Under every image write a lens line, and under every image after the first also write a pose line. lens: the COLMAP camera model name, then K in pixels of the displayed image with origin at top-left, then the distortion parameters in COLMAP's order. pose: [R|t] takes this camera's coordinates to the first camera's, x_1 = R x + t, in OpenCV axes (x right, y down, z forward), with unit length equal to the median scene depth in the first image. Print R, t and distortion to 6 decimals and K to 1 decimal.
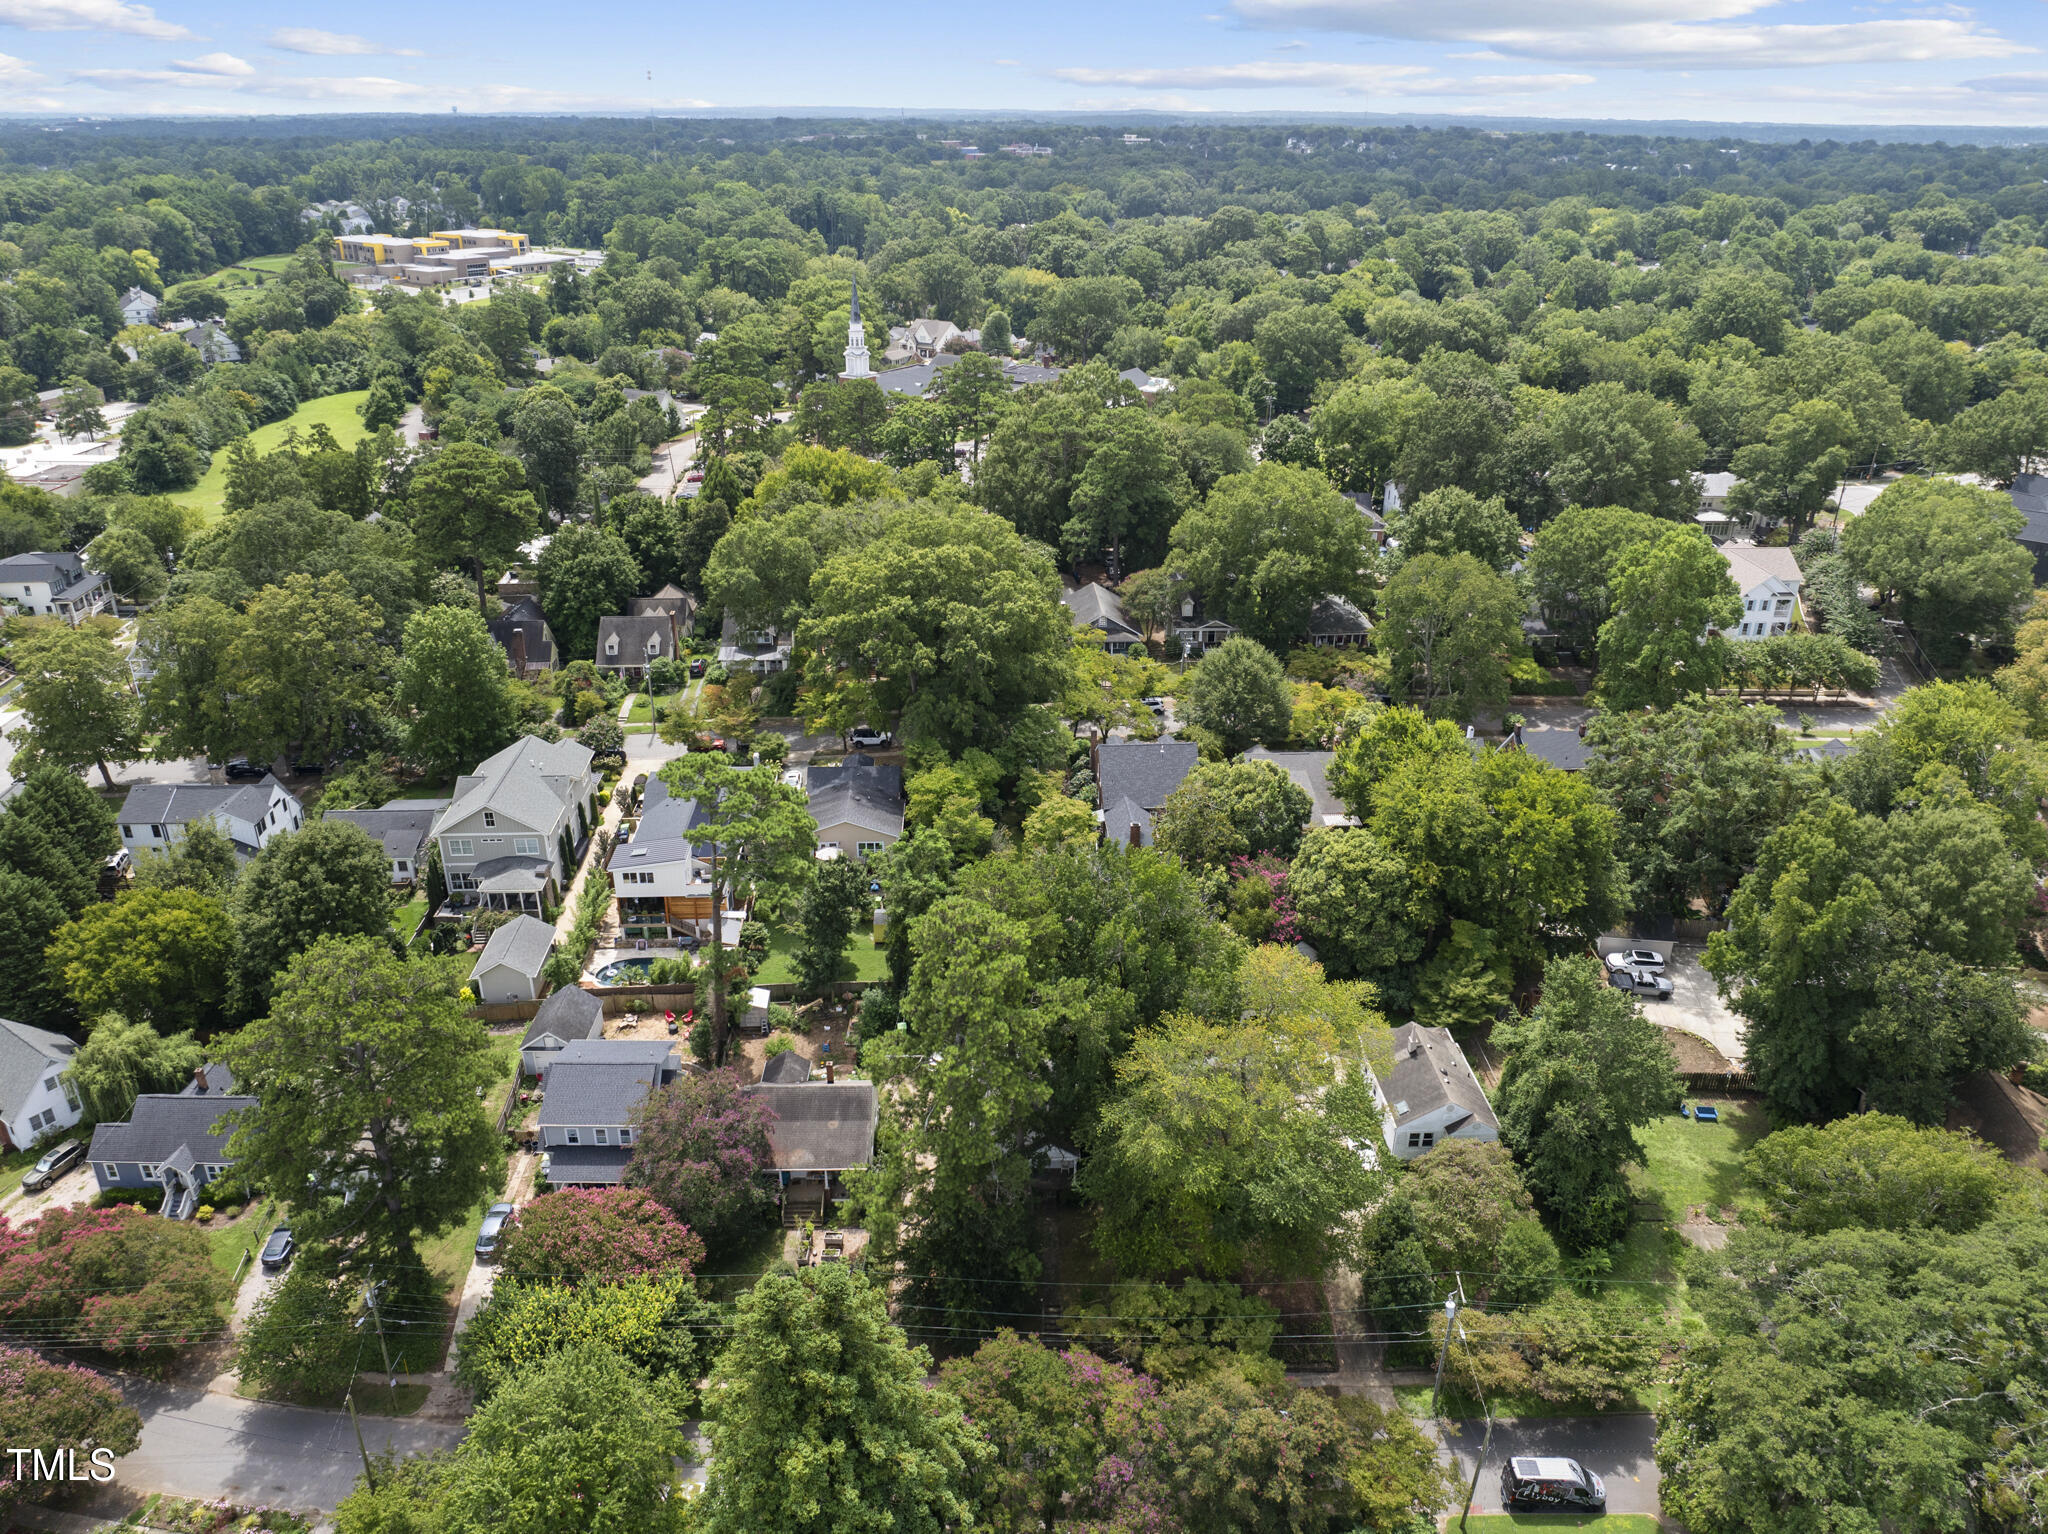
lens RADIAL K [[1441.6, 0, 1032.2], [0, 1441.6, 758.5], [0, 0, 1]] dist [-0.057255, 0.027416]
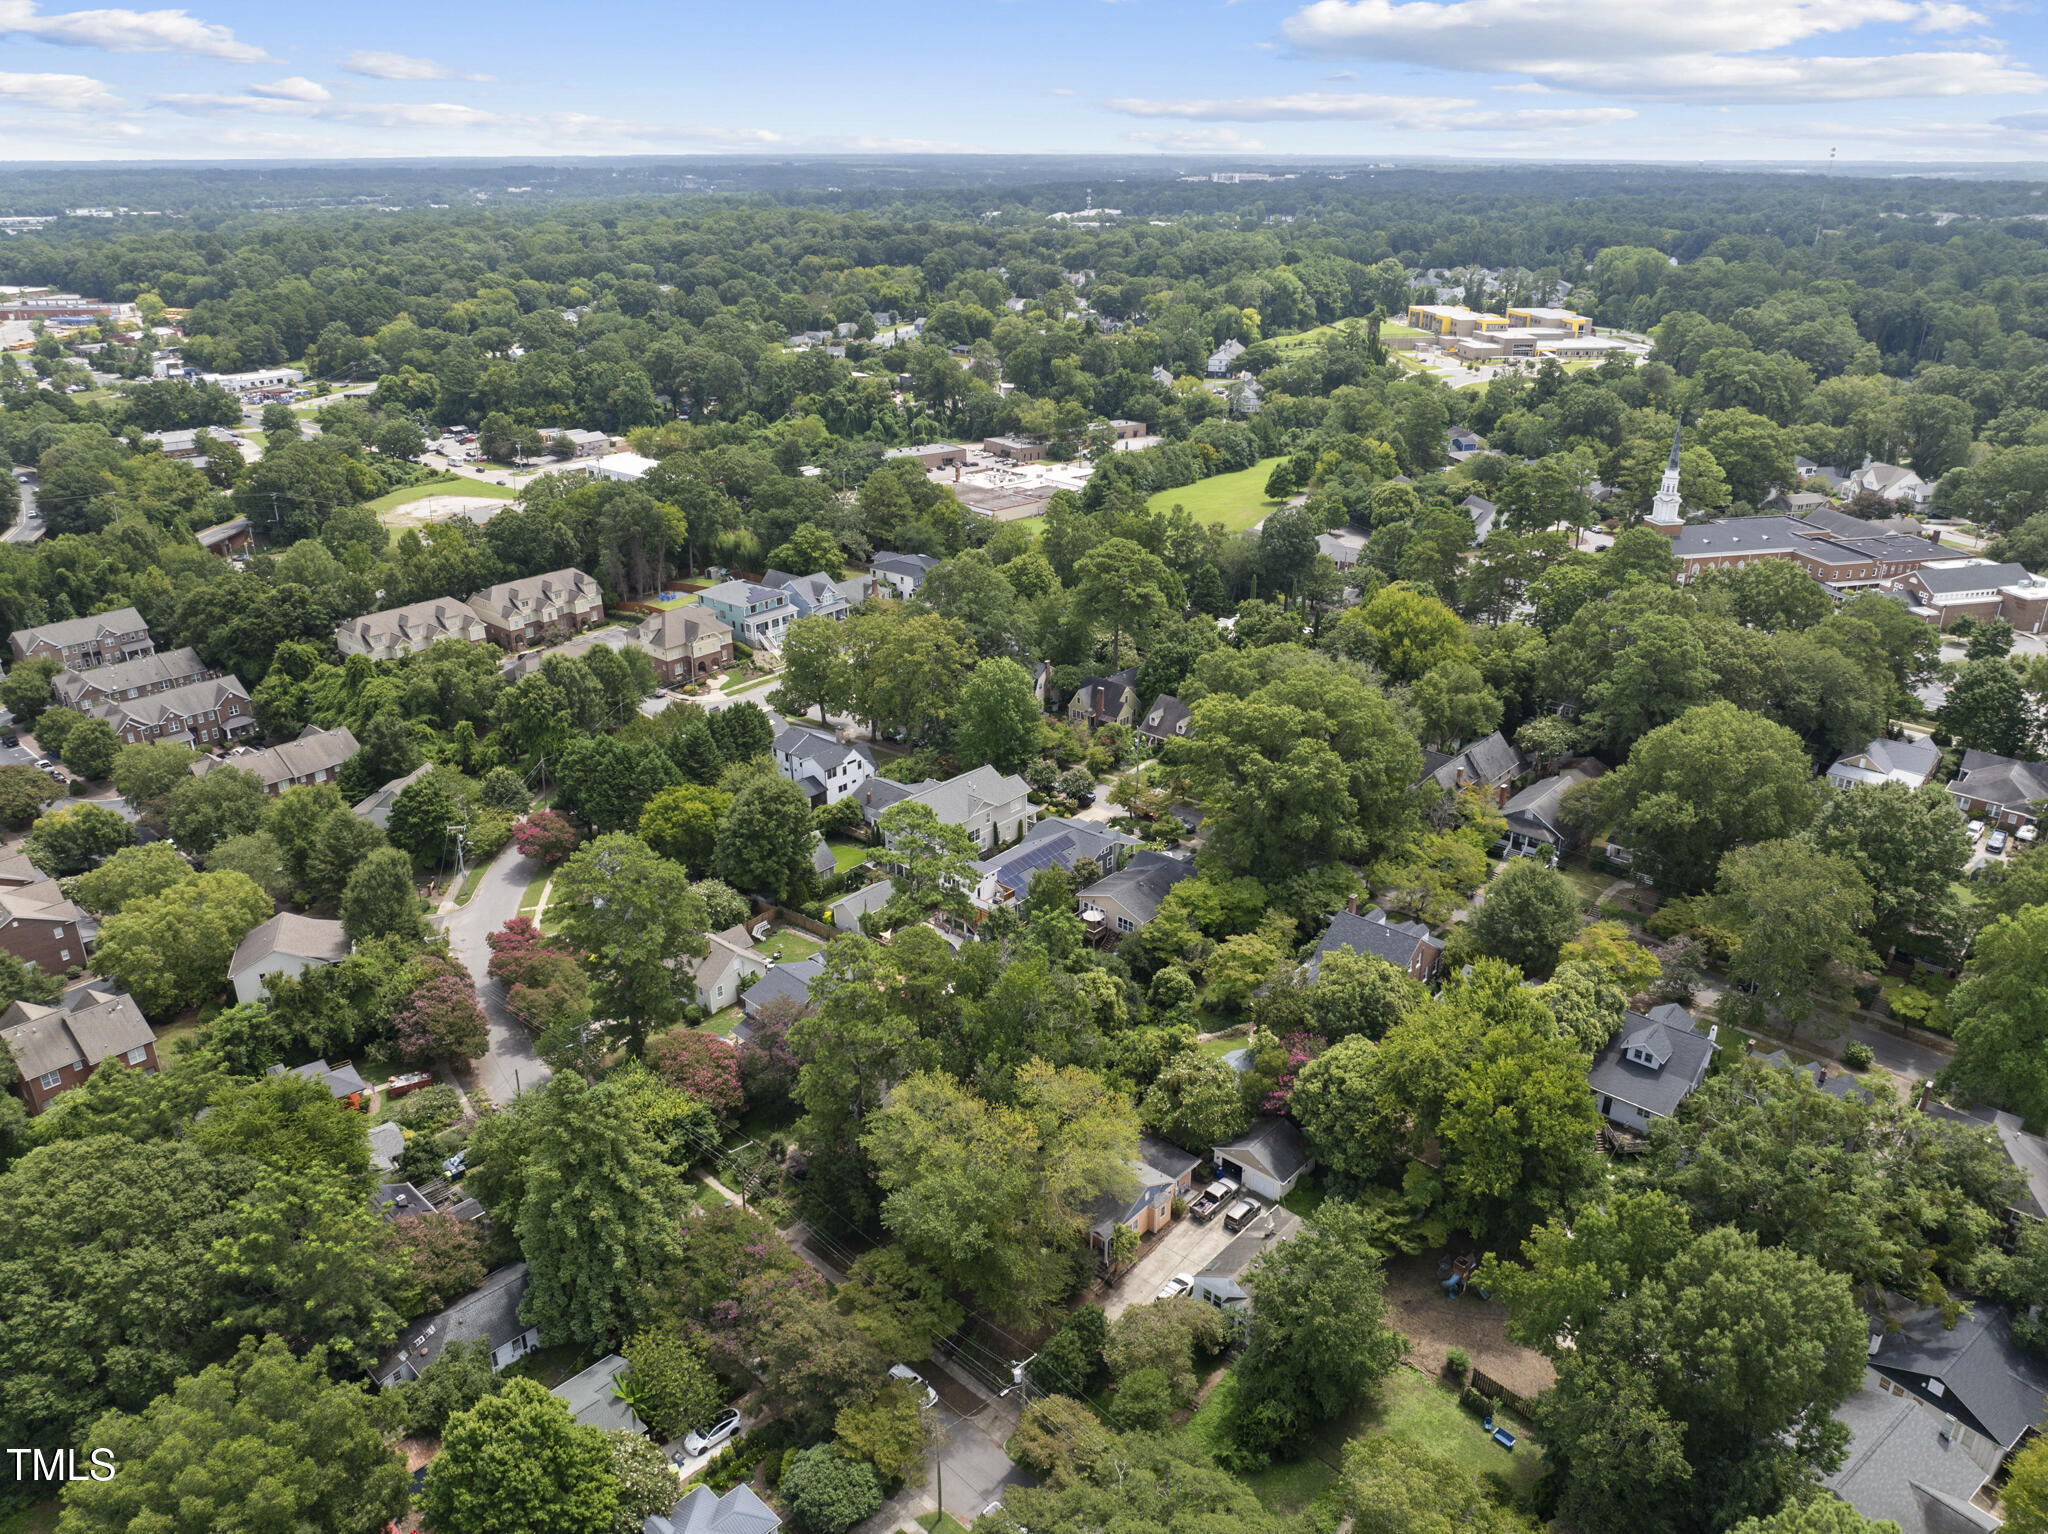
lens RADIAL K [[1441.6, 0, 1025.0], [0, 1441.6, 773.8], [0, 0, 1]] dist [-0.057255, 0.027416]
pose [[0.710711, 0.271111, -0.649145, 0.571132], [-0.284028, 0.954788, 0.087795, -0.139656], [0.643598, 0.121979, 0.755581, -0.014085]]
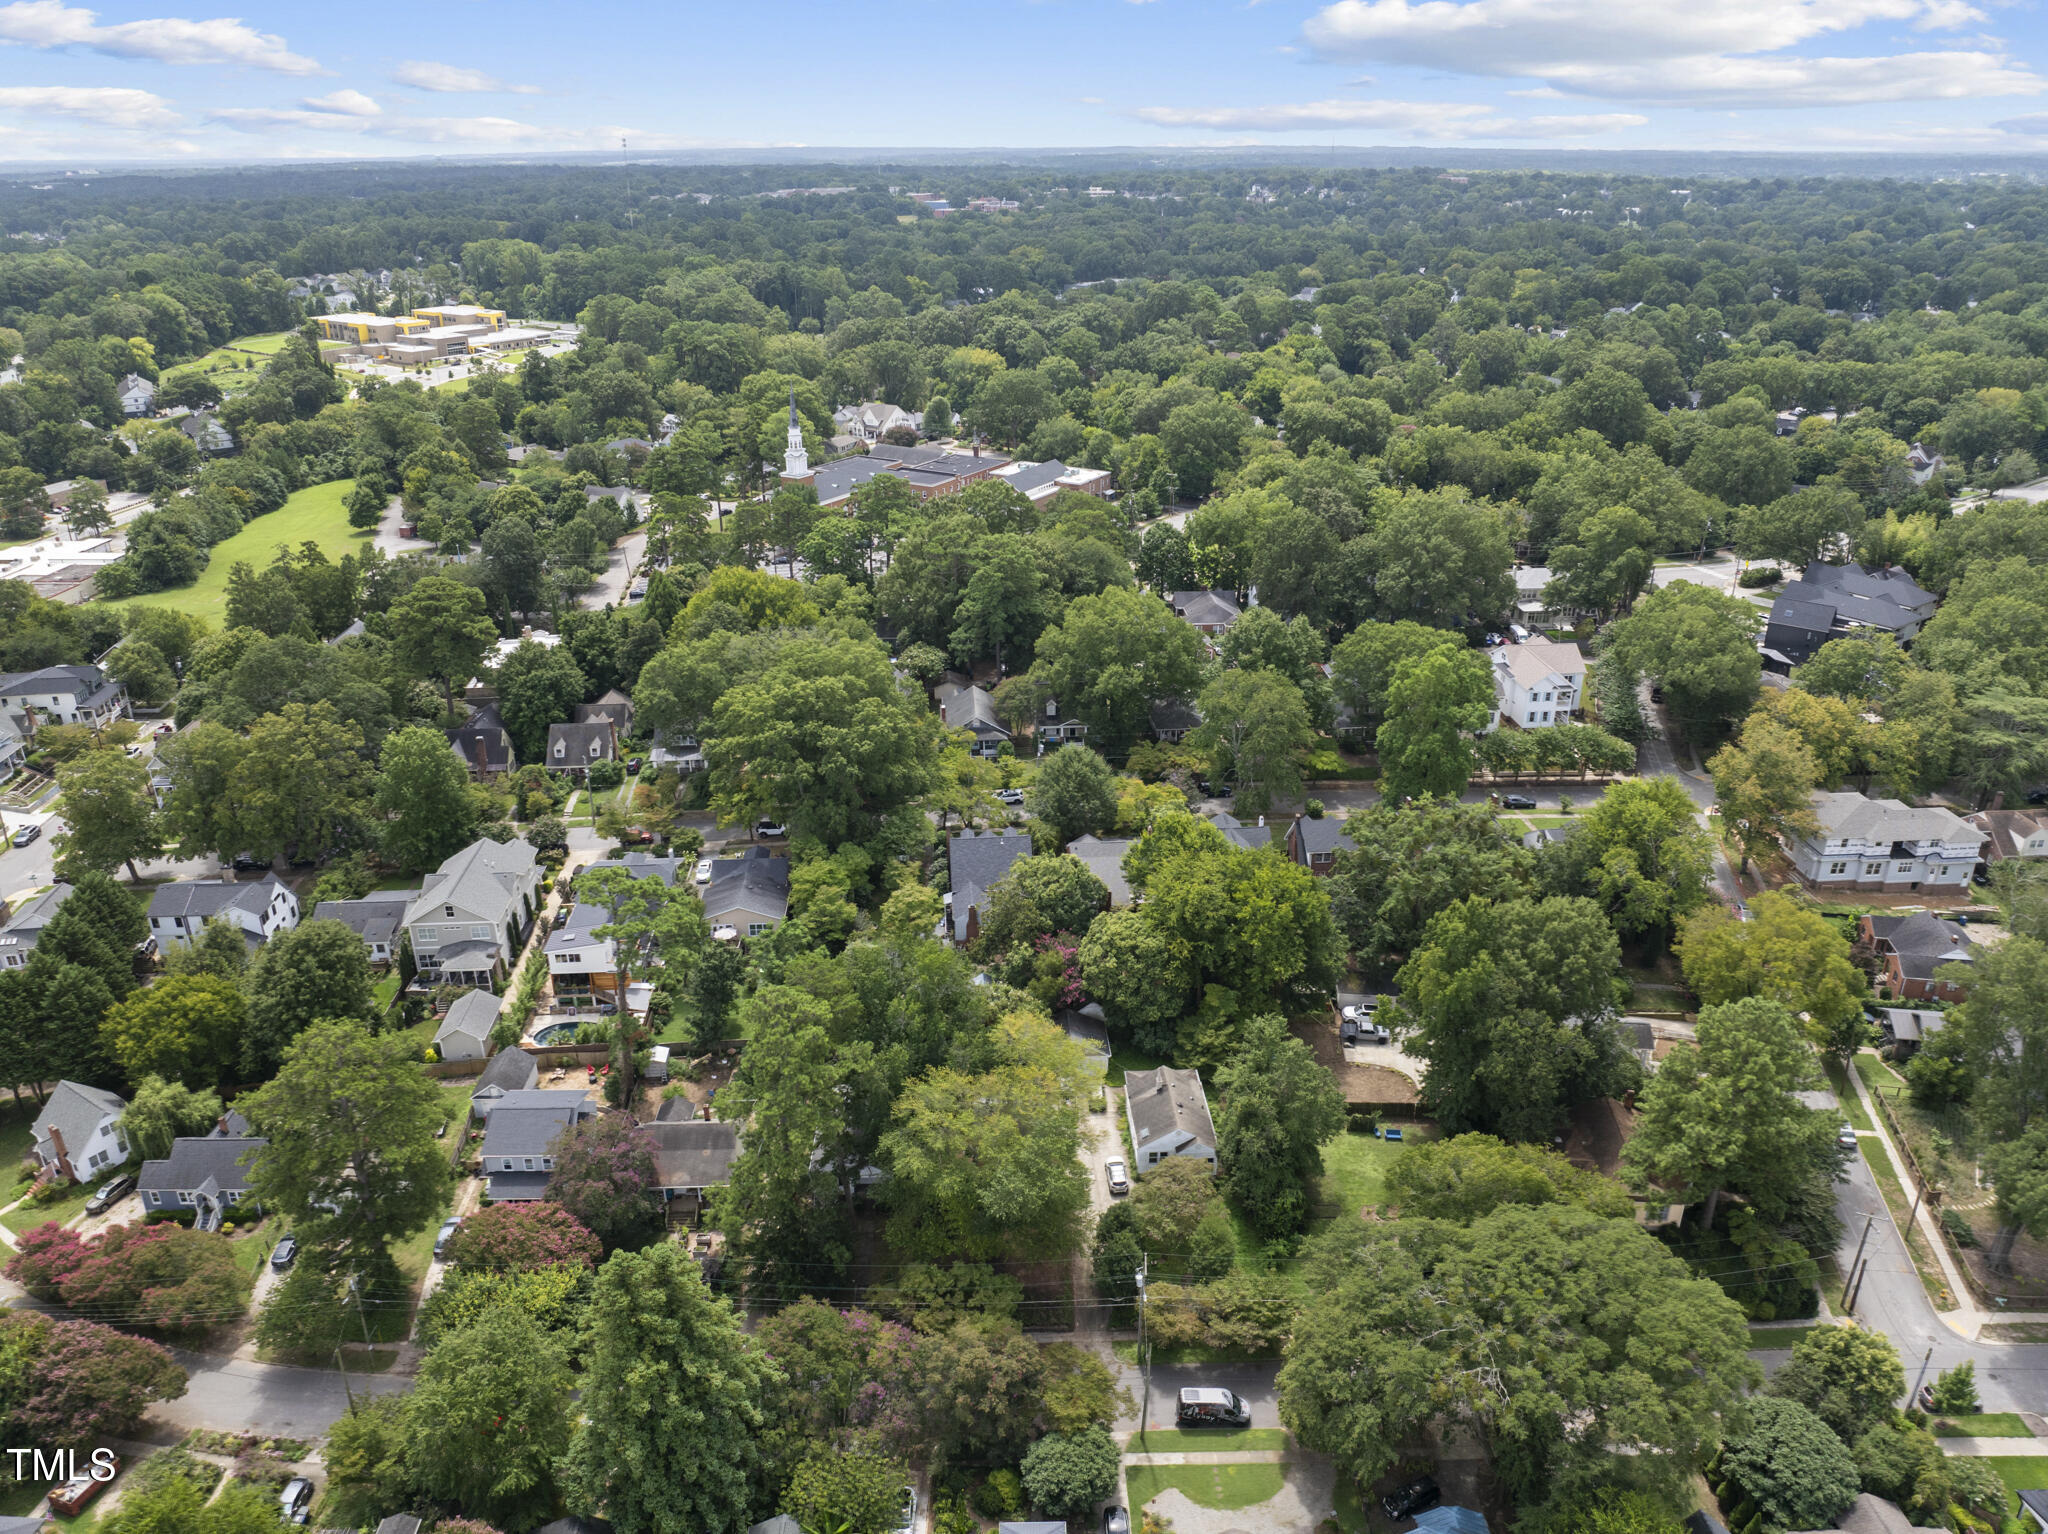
lens RADIAL K [[1441.6, 0, 1029.7], [0, 1441.6, 757.5], [0, 0, 1]] dist [-0.057255, 0.027416]
pose [[0.999859, -0.016143, 0.004681, 0.110269], [0.016243, 0.999623, -0.022124, -0.050800], [-0.004322, 0.022197, 0.999744, -0.224194]]
